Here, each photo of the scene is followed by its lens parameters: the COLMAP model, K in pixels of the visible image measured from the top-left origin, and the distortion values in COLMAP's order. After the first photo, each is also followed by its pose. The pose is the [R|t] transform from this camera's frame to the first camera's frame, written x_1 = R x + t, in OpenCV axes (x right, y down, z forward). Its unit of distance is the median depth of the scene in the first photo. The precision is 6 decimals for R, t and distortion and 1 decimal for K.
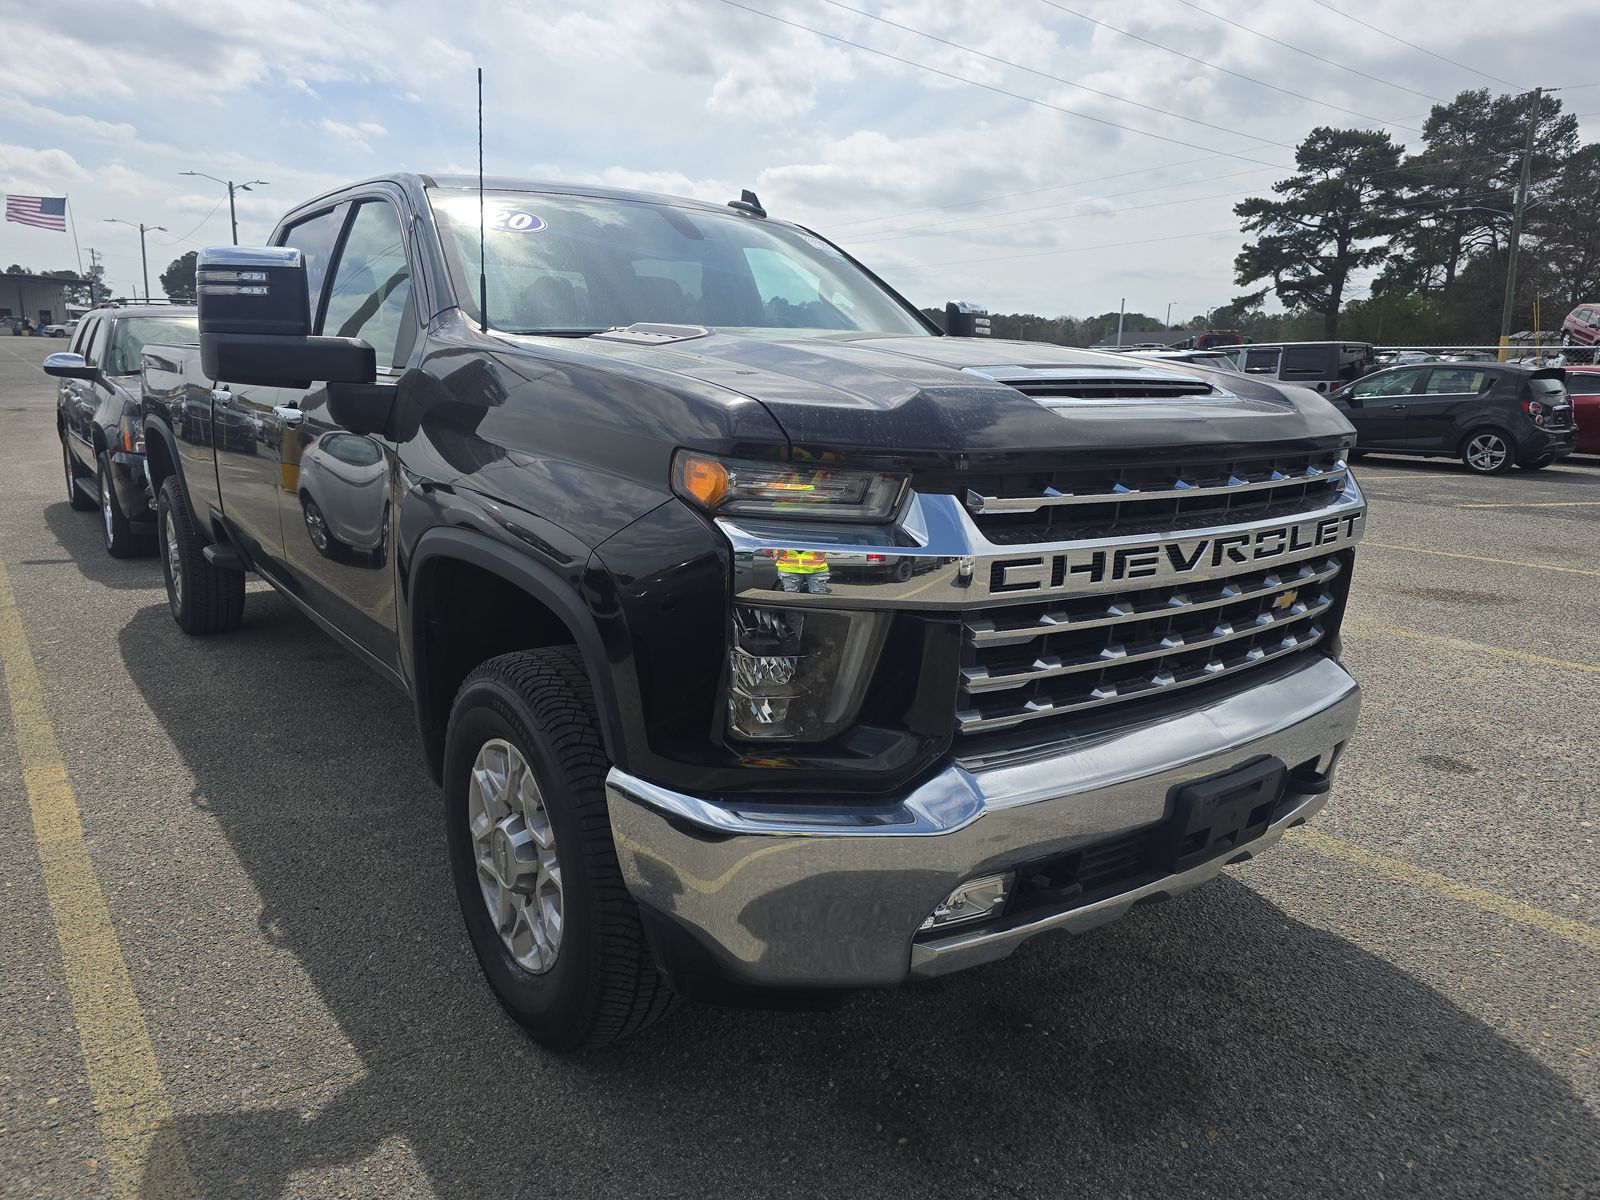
lens RADIAL K [[1106.9, 0, 771.6], [0, 1106.9, 602.1], [0, 0, 1]] dist [0.034804, -0.036786]
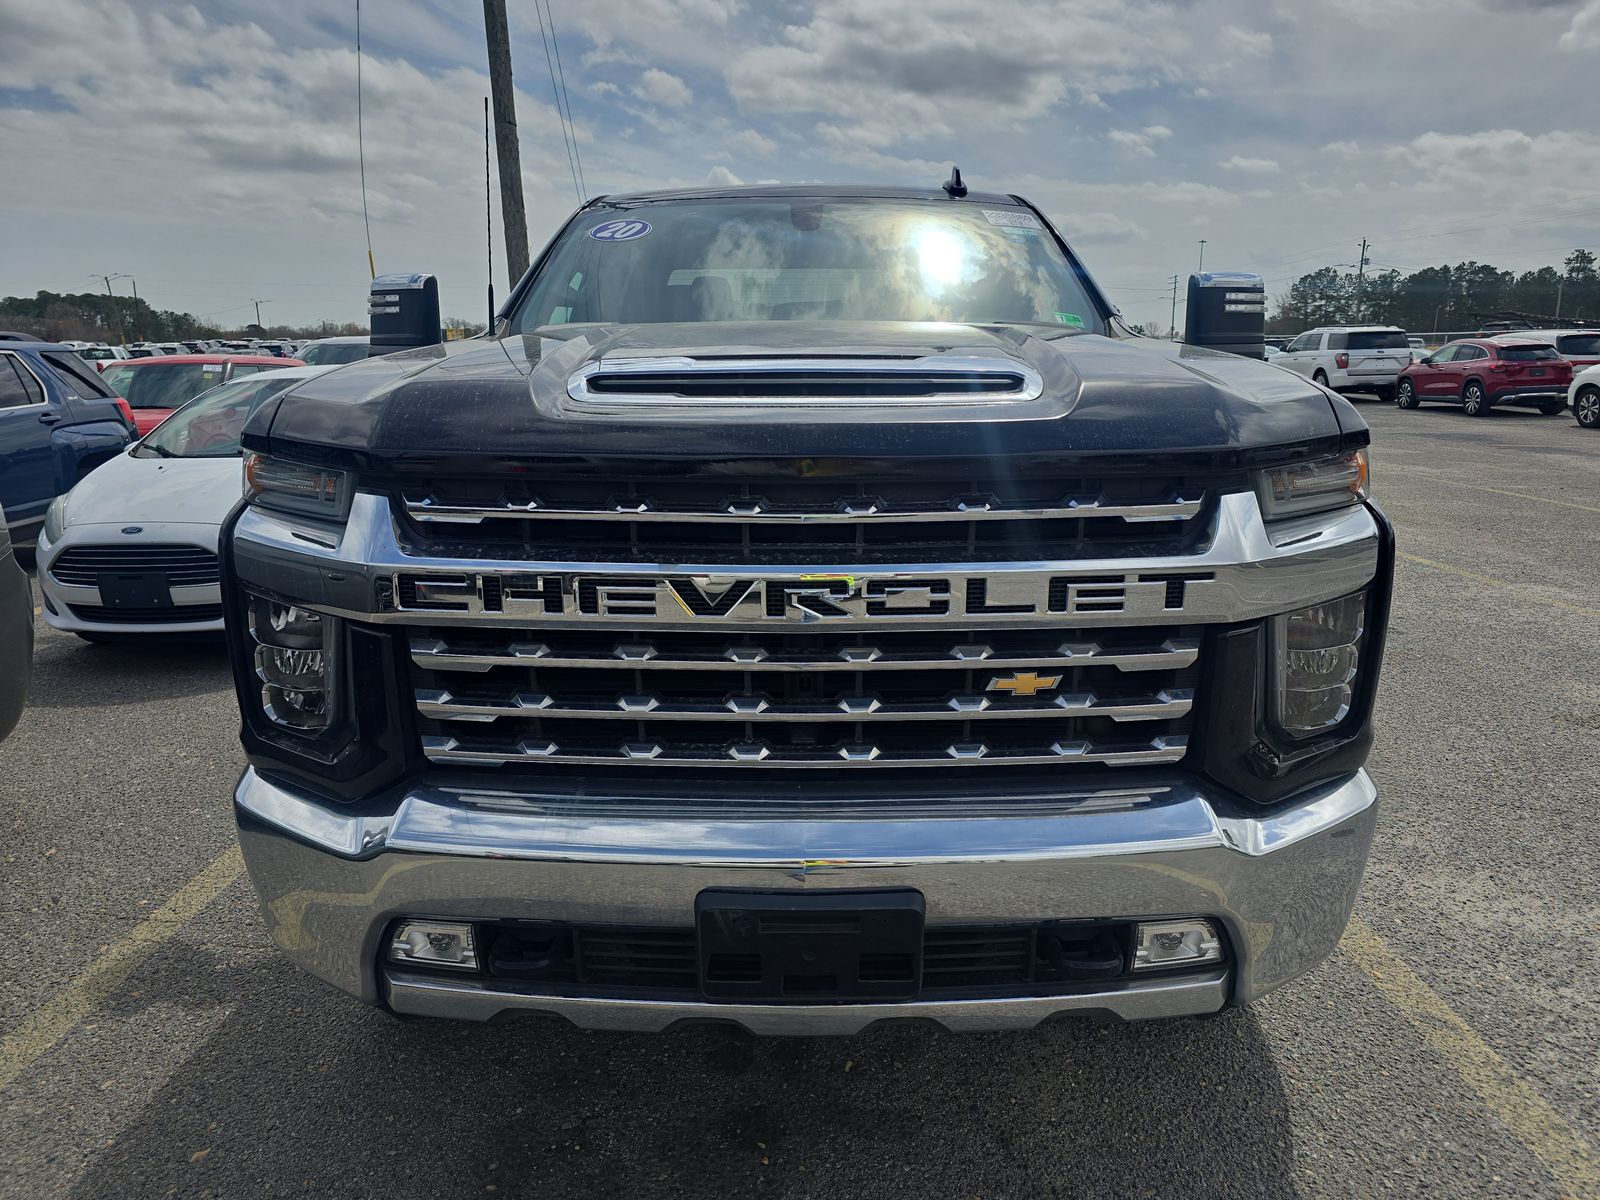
lens RADIAL K [[1106.9, 0, 791.4], [0, 1106.9, 615.5], [0, 0, 1]] dist [0.034804, -0.036786]
pose [[0.784024, 0.116202, -0.609757, 0.817093], [-0.111053, 0.992731, 0.046393, -0.065046], [0.610716, 0.031342, 0.791229, 0.387424]]
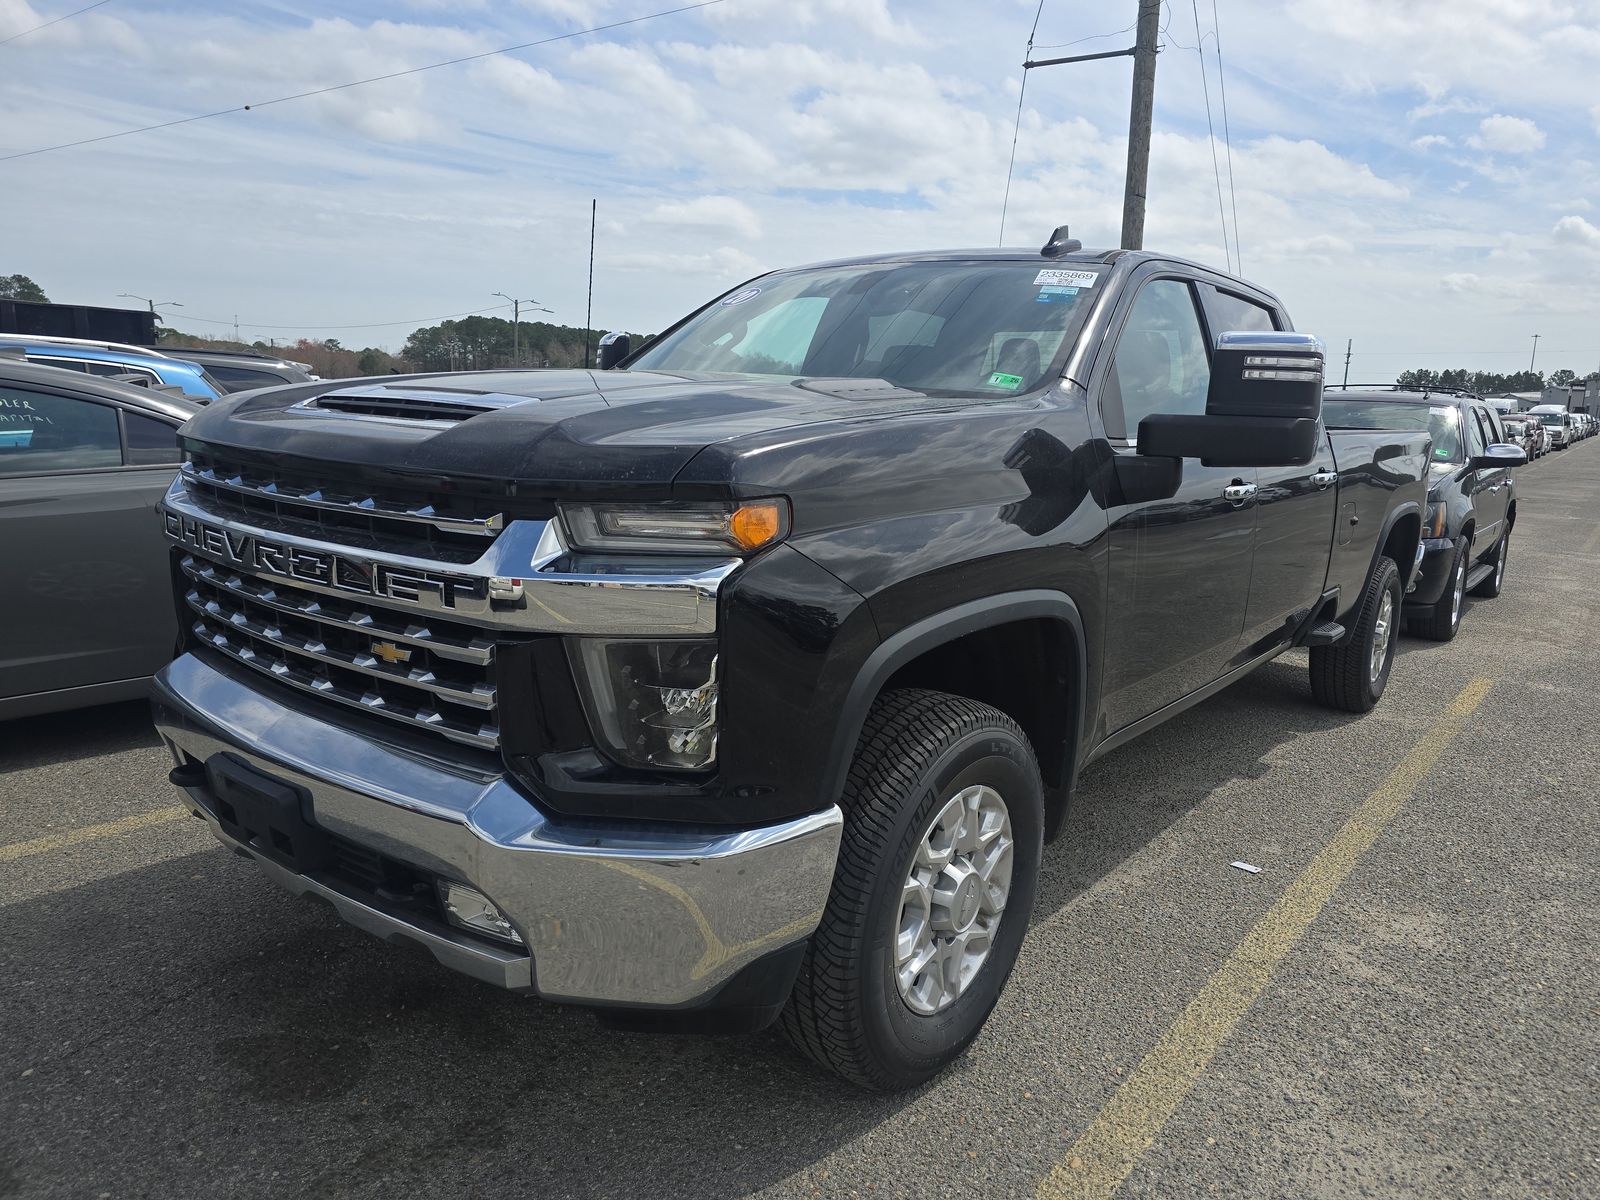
lens RADIAL K [[1106.9, 0, 814.8], [0, 1106.9, 604.5], [0, 0, 1]] dist [0.034804, -0.036786]
pose [[0.234508, 0.159795, -0.958891, 1.458054], [-0.243216, 0.964670, 0.101277, -0.220971], [0.941197, 0.209467, 0.265088, 1.148690]]
